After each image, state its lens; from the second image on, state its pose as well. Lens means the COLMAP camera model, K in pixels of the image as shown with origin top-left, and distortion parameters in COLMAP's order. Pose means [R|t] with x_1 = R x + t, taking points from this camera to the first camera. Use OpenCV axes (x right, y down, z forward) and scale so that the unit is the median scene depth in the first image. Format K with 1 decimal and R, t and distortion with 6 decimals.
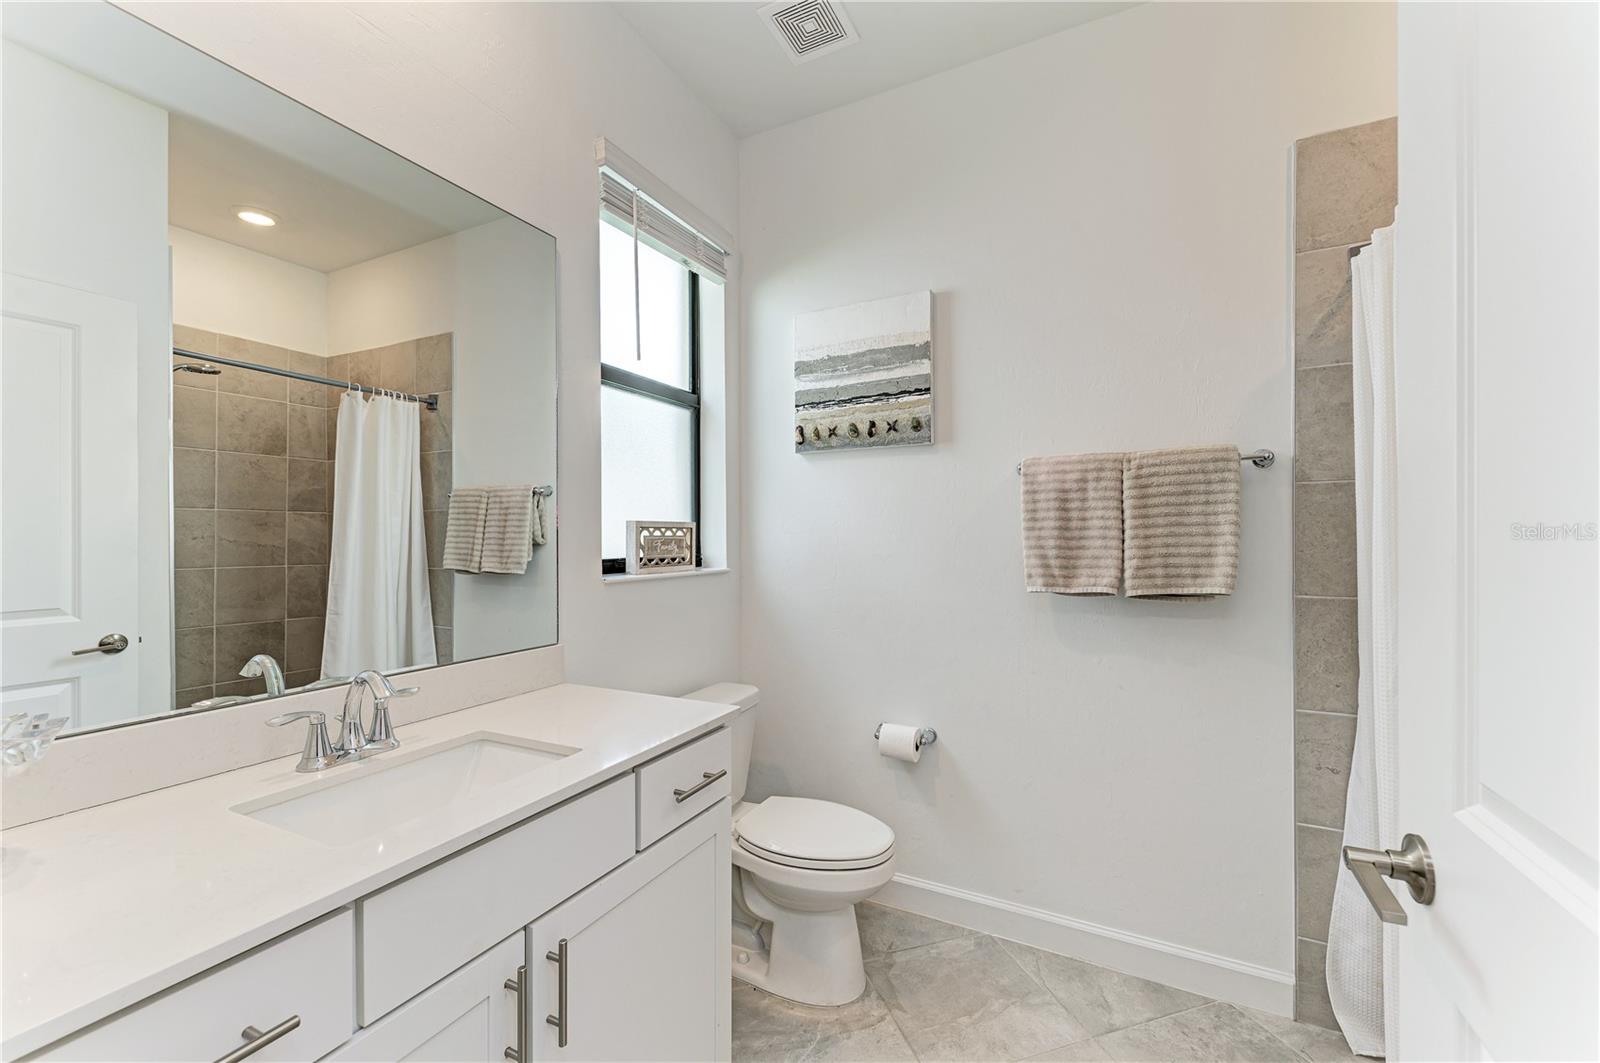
lens RADIAL K [[621.1, 0, 817.9], [0, 621.1, 534.4], [0, 0, 1]] dist [0.017596, -0.007585]
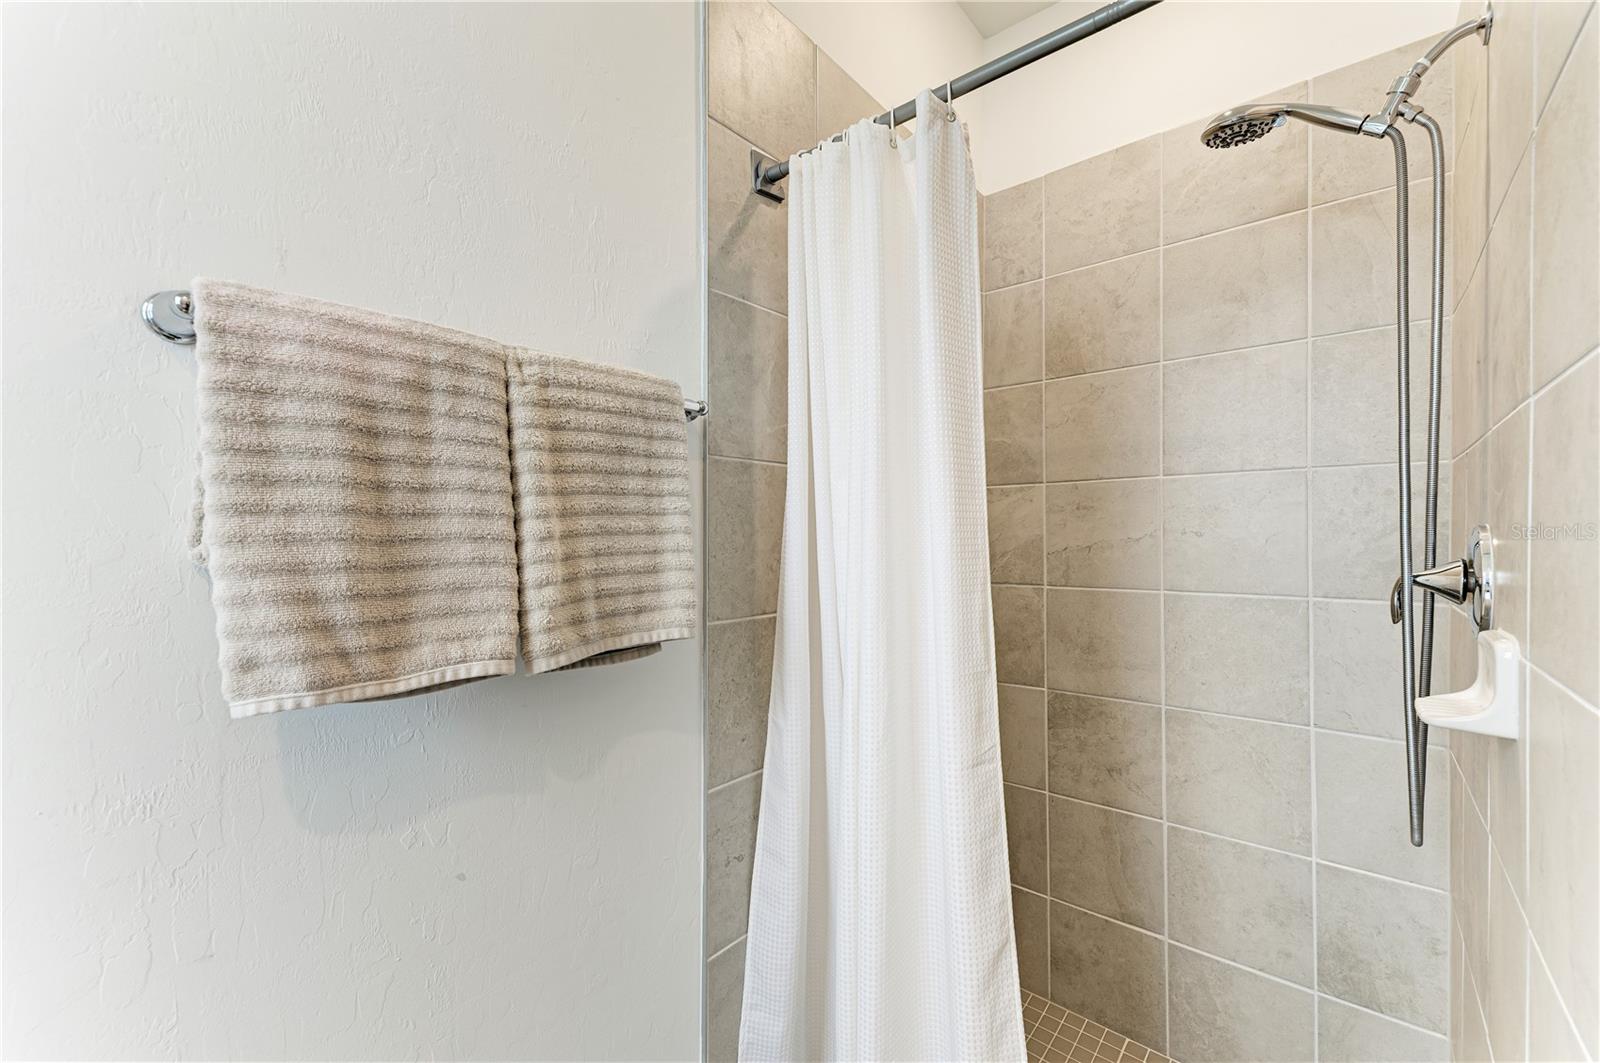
lens RADIAL K [[650.3, 0, 801.9], [0, 650.3, 535.9], [0, 0, 1]] dist [0.021797, -0.008134]
pose [[0.223555, 0.000542, 0.974691, 0.092690], [-0.004513, 0.999990, 0.000479, 0.002544], [-0.974681, -0.004506, 0.223555, 0.699438]]
